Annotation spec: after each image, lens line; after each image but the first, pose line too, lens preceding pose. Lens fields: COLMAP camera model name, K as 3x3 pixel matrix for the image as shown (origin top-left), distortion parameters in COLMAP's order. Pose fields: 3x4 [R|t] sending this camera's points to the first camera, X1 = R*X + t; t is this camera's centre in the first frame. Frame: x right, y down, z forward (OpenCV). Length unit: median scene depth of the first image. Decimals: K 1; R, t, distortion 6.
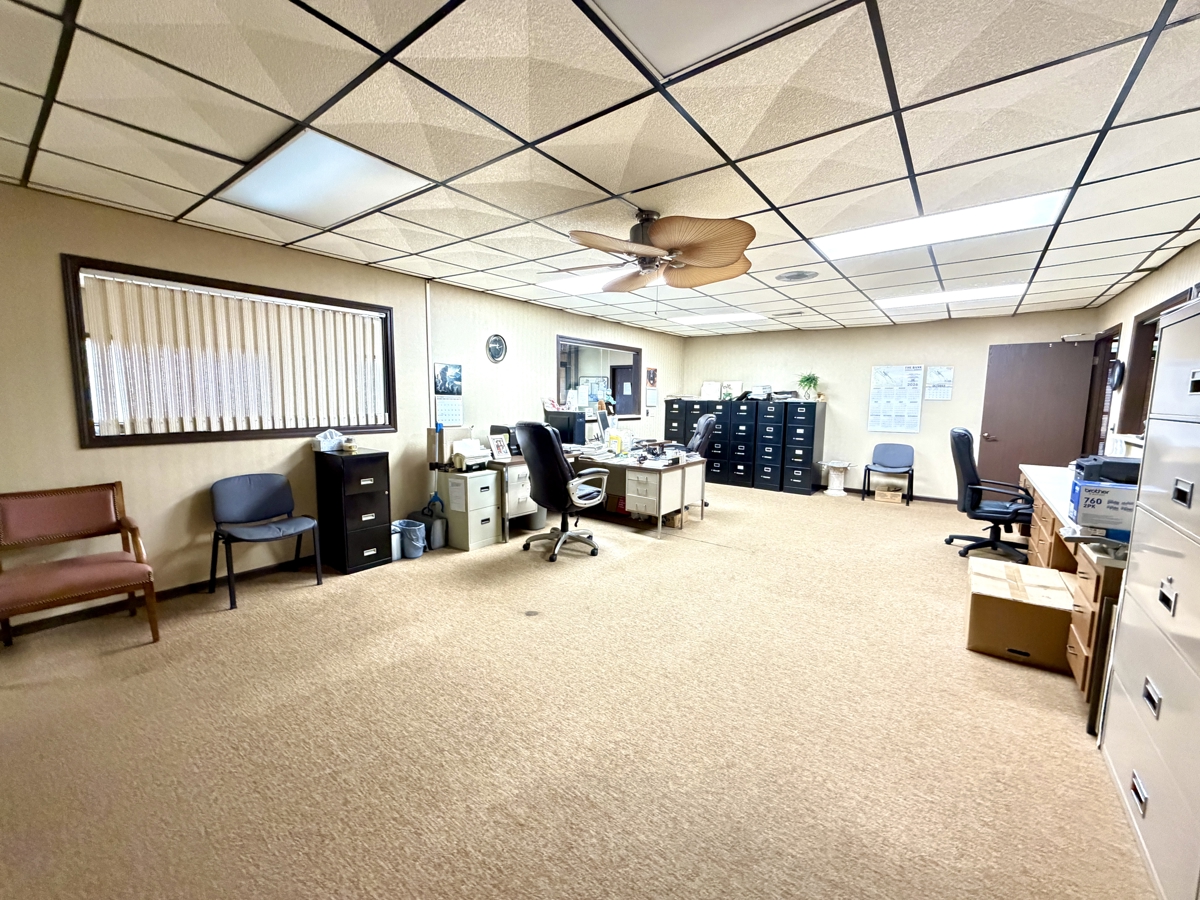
lens RADIAL K [[478.2, 0, 596.8], [0, 478.2, 449.8], [0, 0, 1]] dist [0.002005, -0.000223]
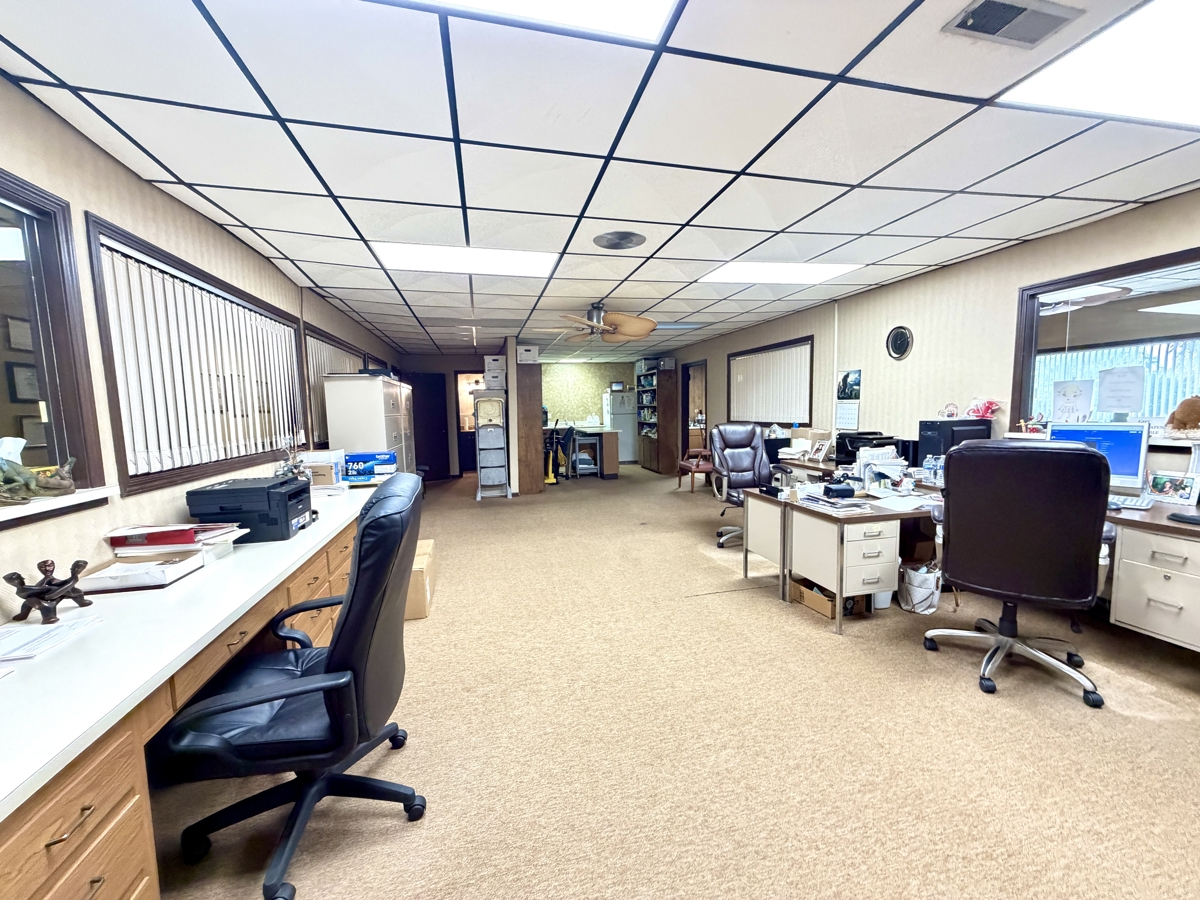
lens RADIAL K [[478.2, 0, 596.8], [0, 478.2, 449.8], [0, 0, 1]] dist [0.002005, -0.000223]
pose [[-0.625707, 0.068000, -0.777088, 0.942618], [-0.067852, 0.987673, 0.141061, -0.126169], [0.777101, 0.140990, -0.613380, 1.332624]]
